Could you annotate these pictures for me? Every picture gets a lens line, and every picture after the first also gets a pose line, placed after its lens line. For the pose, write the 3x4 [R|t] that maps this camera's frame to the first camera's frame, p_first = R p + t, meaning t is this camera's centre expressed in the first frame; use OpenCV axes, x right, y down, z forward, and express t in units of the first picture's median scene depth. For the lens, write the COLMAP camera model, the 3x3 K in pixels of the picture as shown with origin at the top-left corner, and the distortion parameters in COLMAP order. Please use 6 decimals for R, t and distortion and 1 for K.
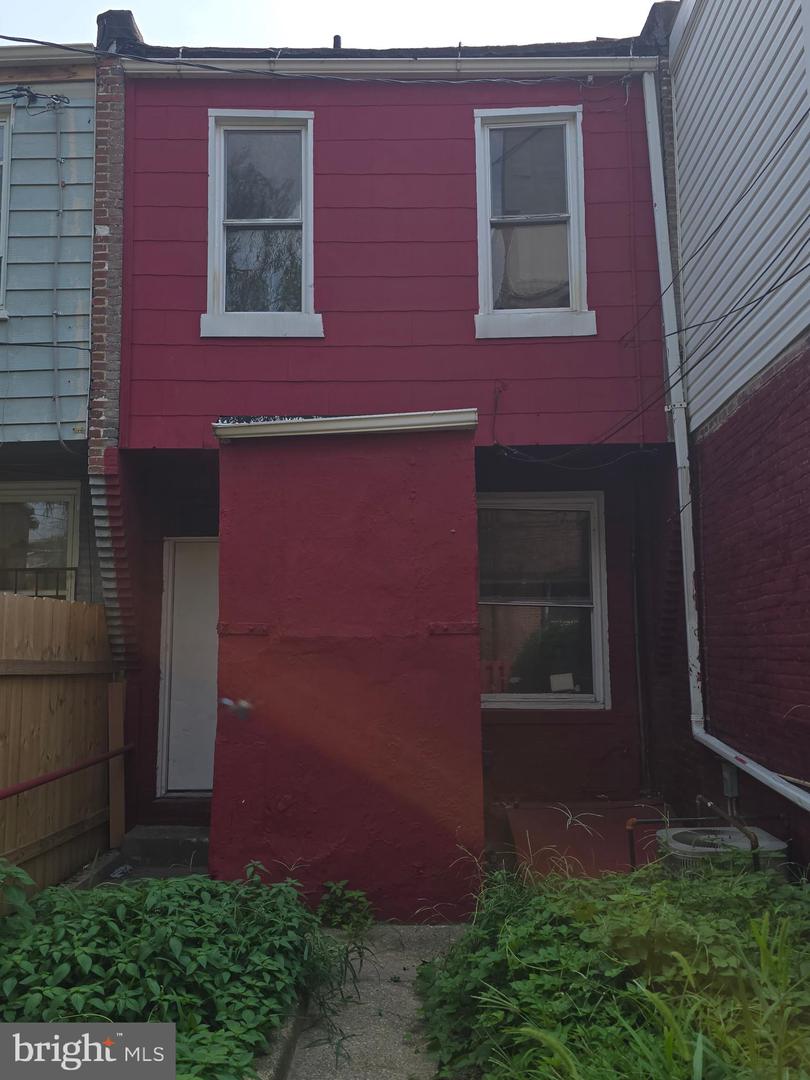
lens RADIAL K [[733.1, 0, 428.3], [0, 733.1, 572.2], [0, 0, 1]] dist [0.001716, -0.001054]
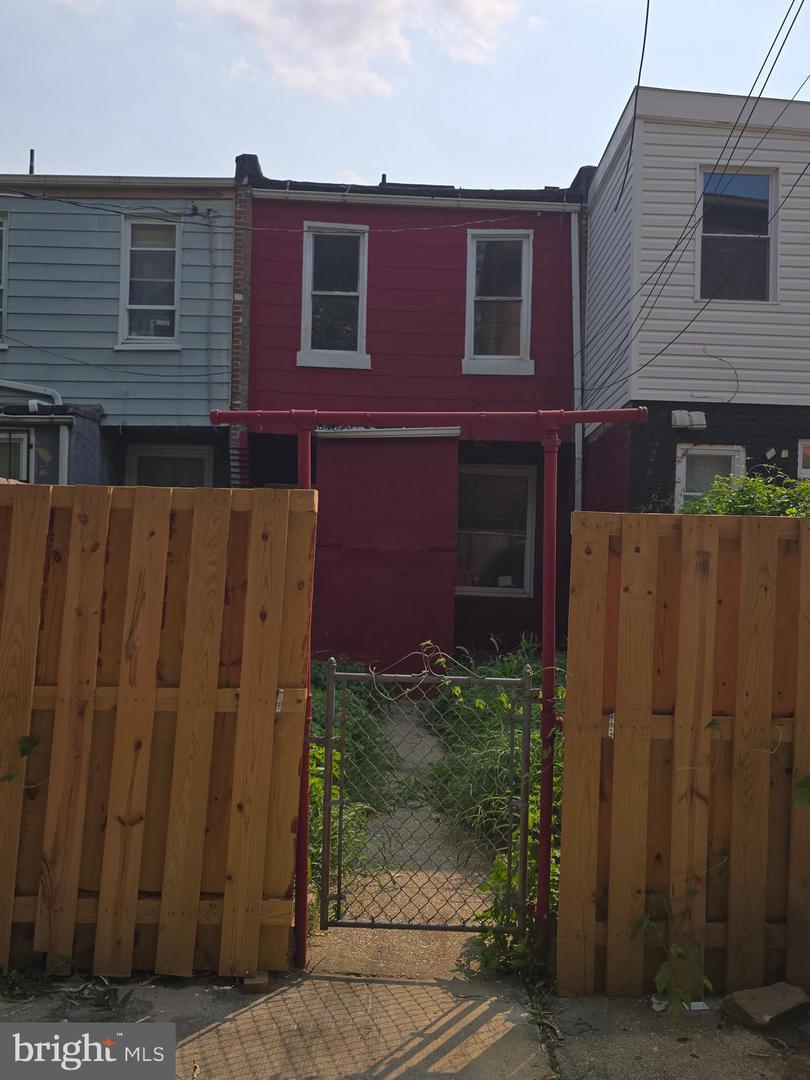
lens RADIAL K [[733.1, 0, 428.3], [0, 733.1, 572.2], [0, 0, 1]] dist [0.001716, -0.001054]
pose [[0.998880, 0.036461, 0.030162, -0.045904], [-0.039778, 0.992229, 0.117896, -0.064540], [-0.025629, -0.118964, 0.992568, -0.711838]]
